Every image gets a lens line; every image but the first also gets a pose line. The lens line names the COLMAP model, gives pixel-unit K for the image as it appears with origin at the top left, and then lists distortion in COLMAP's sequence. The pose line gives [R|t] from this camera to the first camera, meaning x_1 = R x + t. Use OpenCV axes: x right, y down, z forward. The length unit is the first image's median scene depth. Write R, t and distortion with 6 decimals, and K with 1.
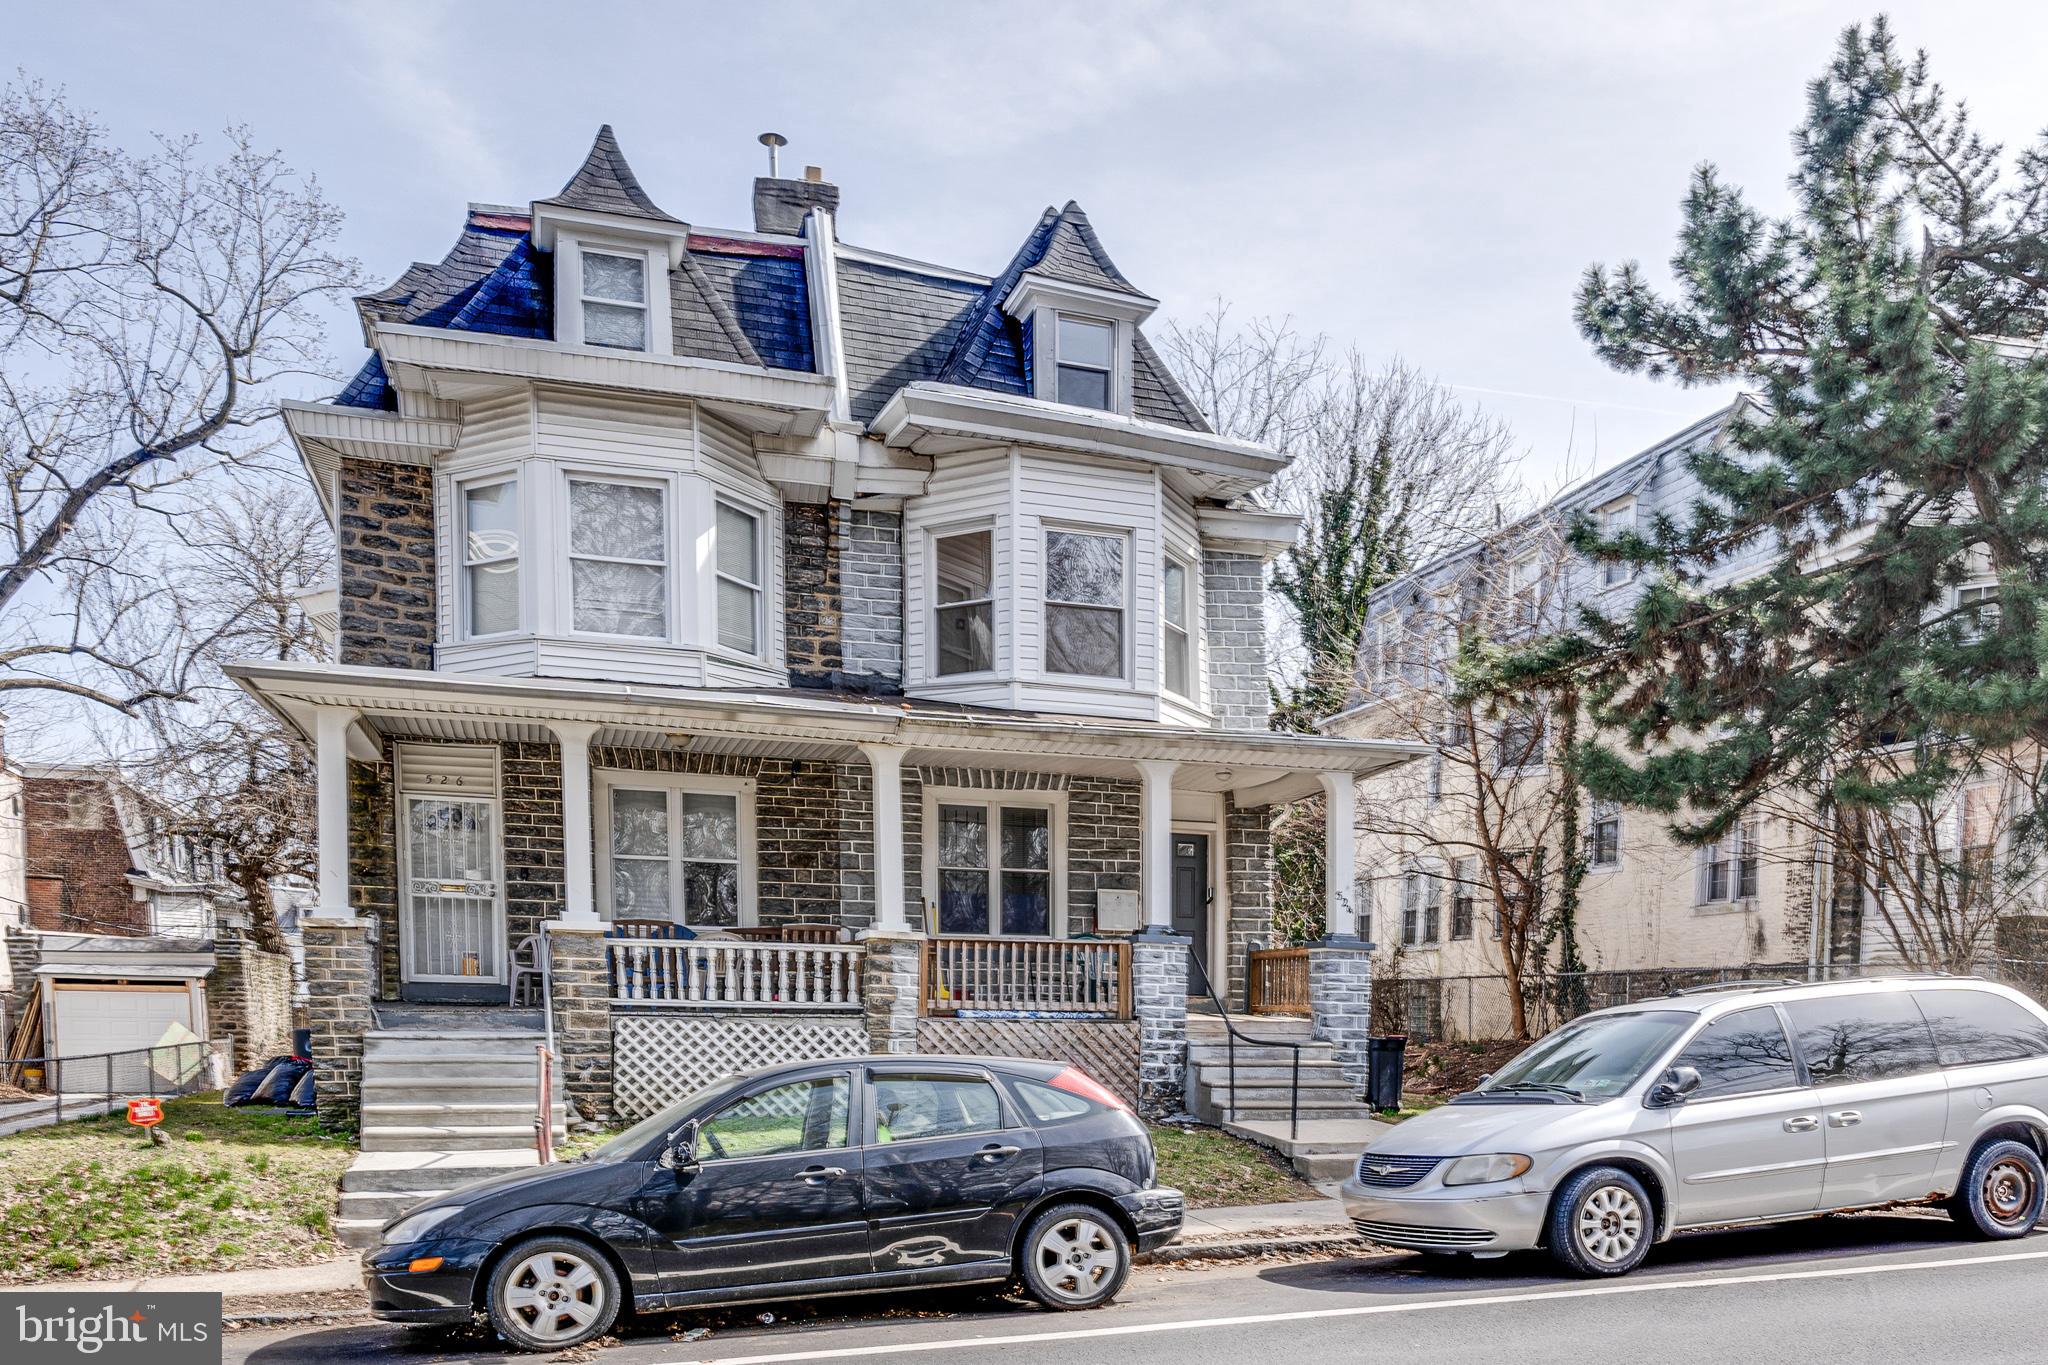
lens RADIAL K [[1015.8, 0, 994.7], [0, 1015.8, 949.3], [0, 0, 1]] dist [-0.000661, -0.000098]
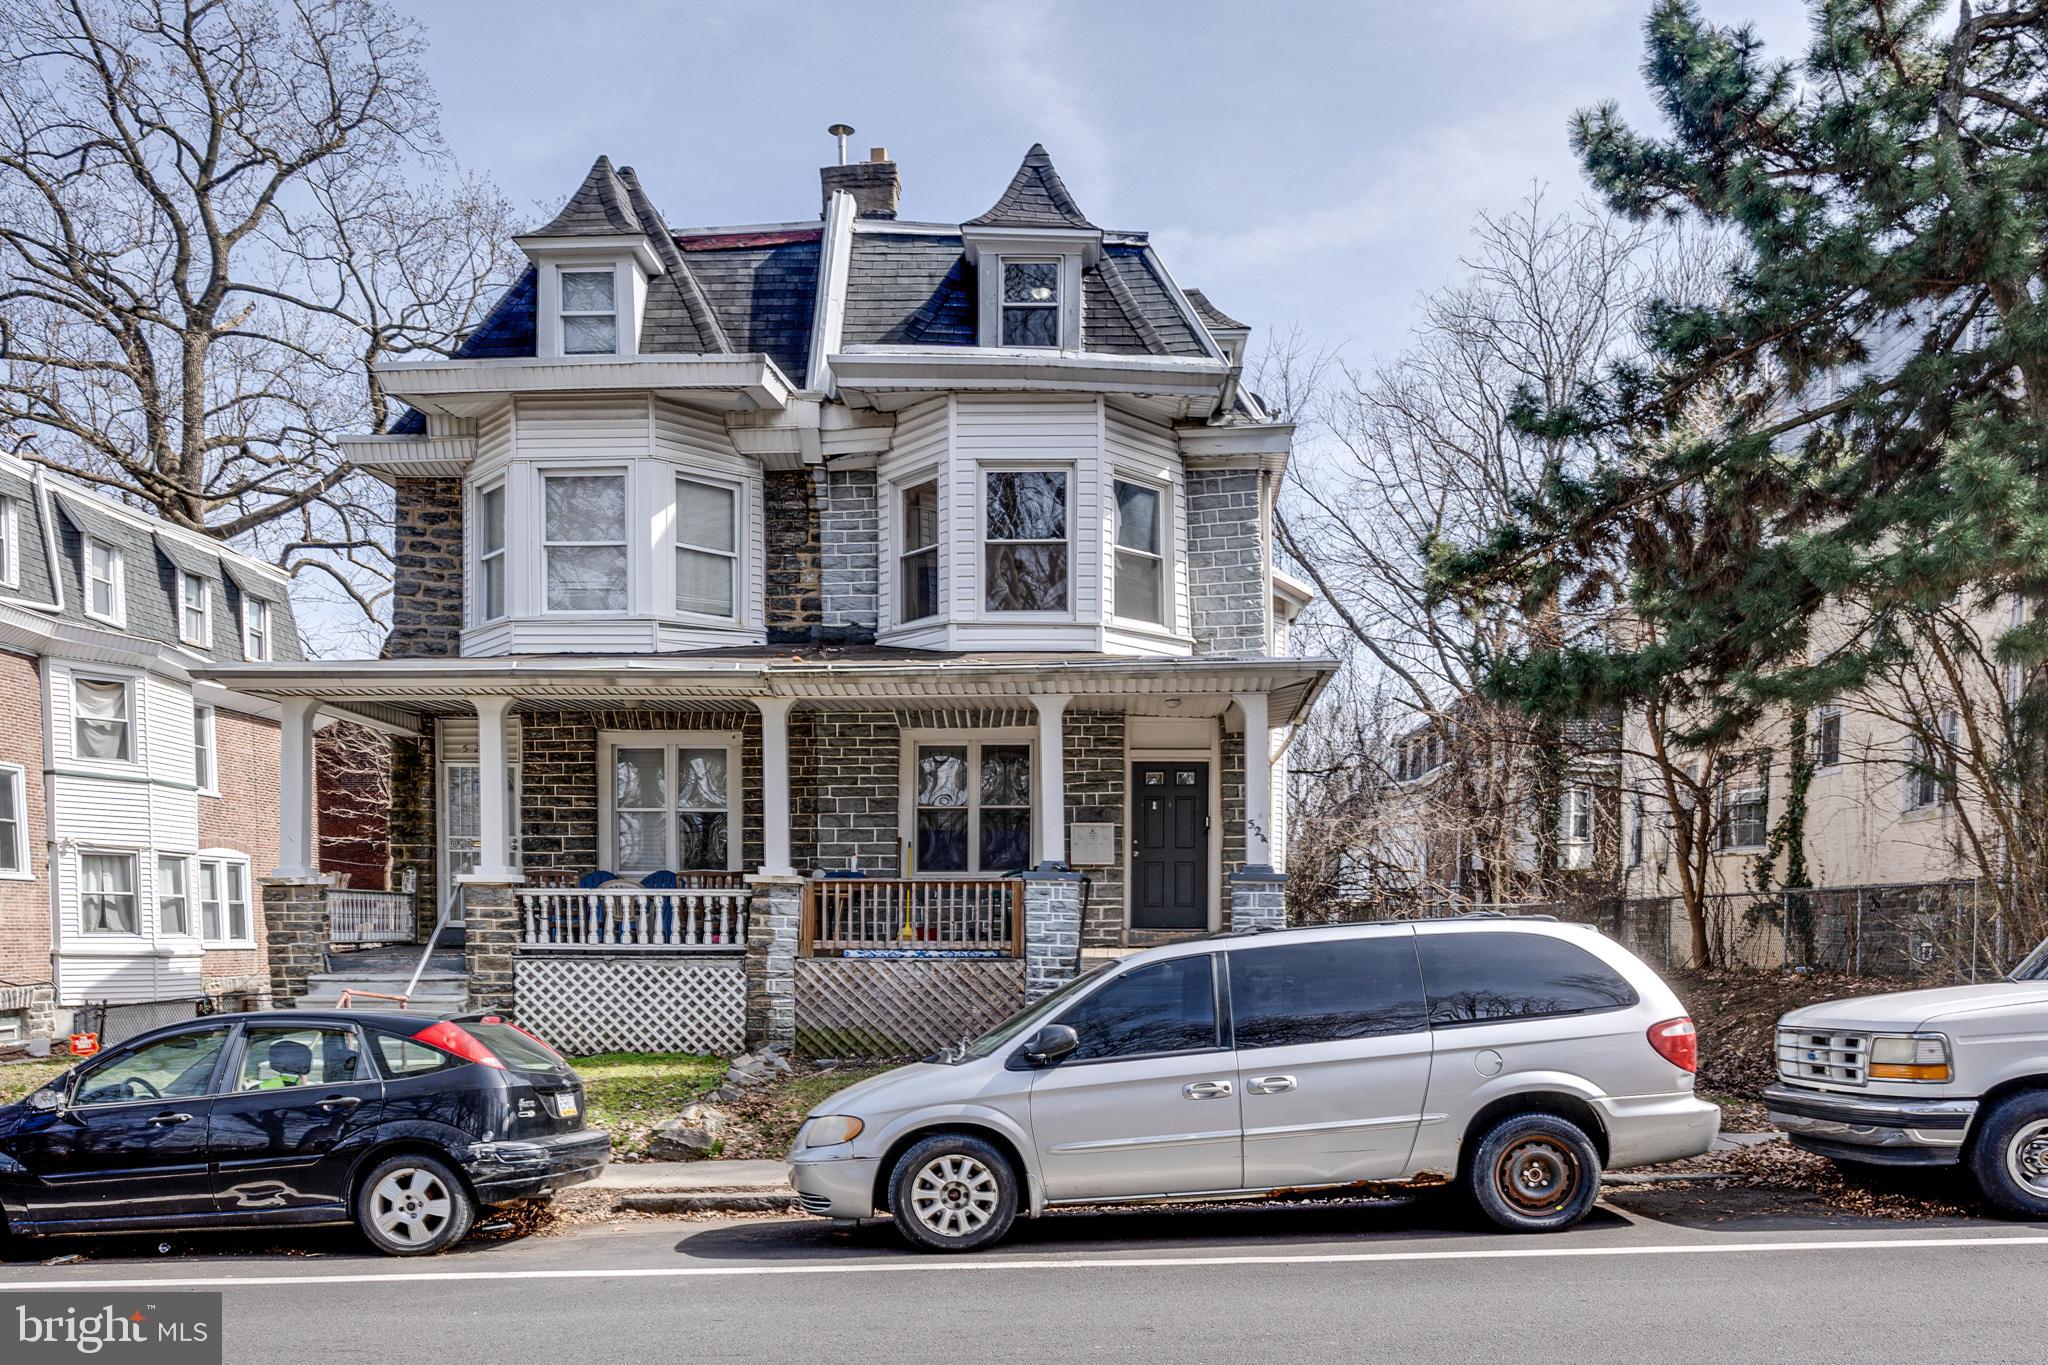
lens RADIAL K [[1005.3, 0, 1023.1], [0, 1005.3, 854.6], [0, 0, 1]] dist [-0.000569, 0.000315]
pose [[0.976191, -0.029010, -0.214964, 0.307397], [0.024121, 0.999388, -0.025333, -0.005423], [0.215567, 0.019545, 0.976293, 0.039249]]
